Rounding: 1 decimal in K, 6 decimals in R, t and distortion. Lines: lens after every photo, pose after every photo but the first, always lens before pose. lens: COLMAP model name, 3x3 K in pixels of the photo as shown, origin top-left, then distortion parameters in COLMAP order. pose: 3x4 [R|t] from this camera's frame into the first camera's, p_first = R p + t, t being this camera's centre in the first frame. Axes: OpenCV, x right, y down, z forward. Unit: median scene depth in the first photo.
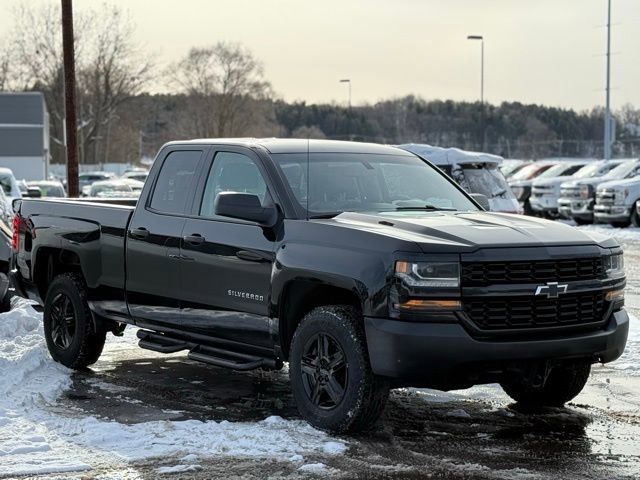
lens RADIAL K [[1631.8, 0, 319.2], [0, 1631.8, 271.3], [0, 0, 1]] dist [0.139364, 1.095436]
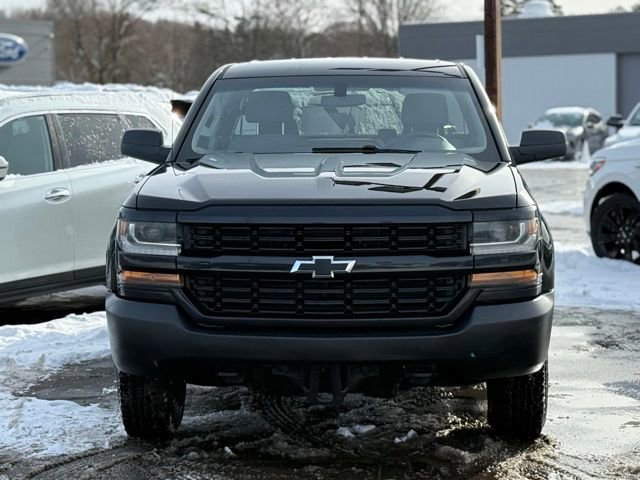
lens RADIAL K [[1570.4, 0, 320.0], [0, 1570.4, 240.0], [0, 0, 1]] dist [0.164538, 0.416891]
pose [[0.762953, 0.044286, -0.644935, 0.521115], [-0.029513, 0.998997, 0.033684, -0.020668], [0.645779, -0.006665, 0.763495, 0.437057]]
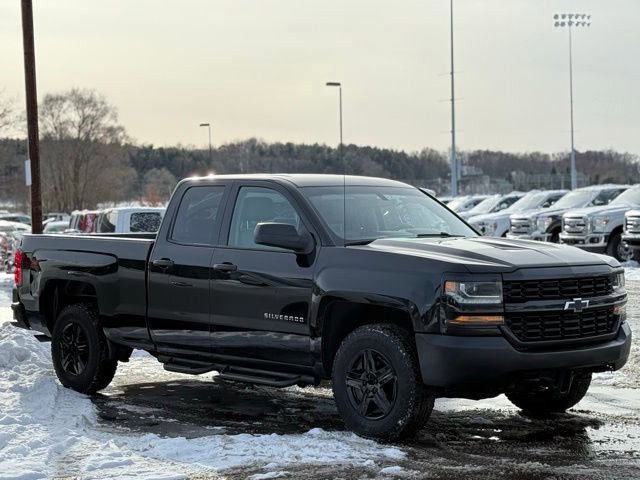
lens RADIAL K [[1570.4, 0, 320.0], [0, 1570.4, 240.0], [0, 0, 1]] dist [0.164538, 0.416891]
pose [[0.991640, -0.016509, 0.127976, -0.151794], [0.022075, 0.998865, -0.042197, 0.007772], [-0.127135, 0.044669, 0.990879, -0.039665]]
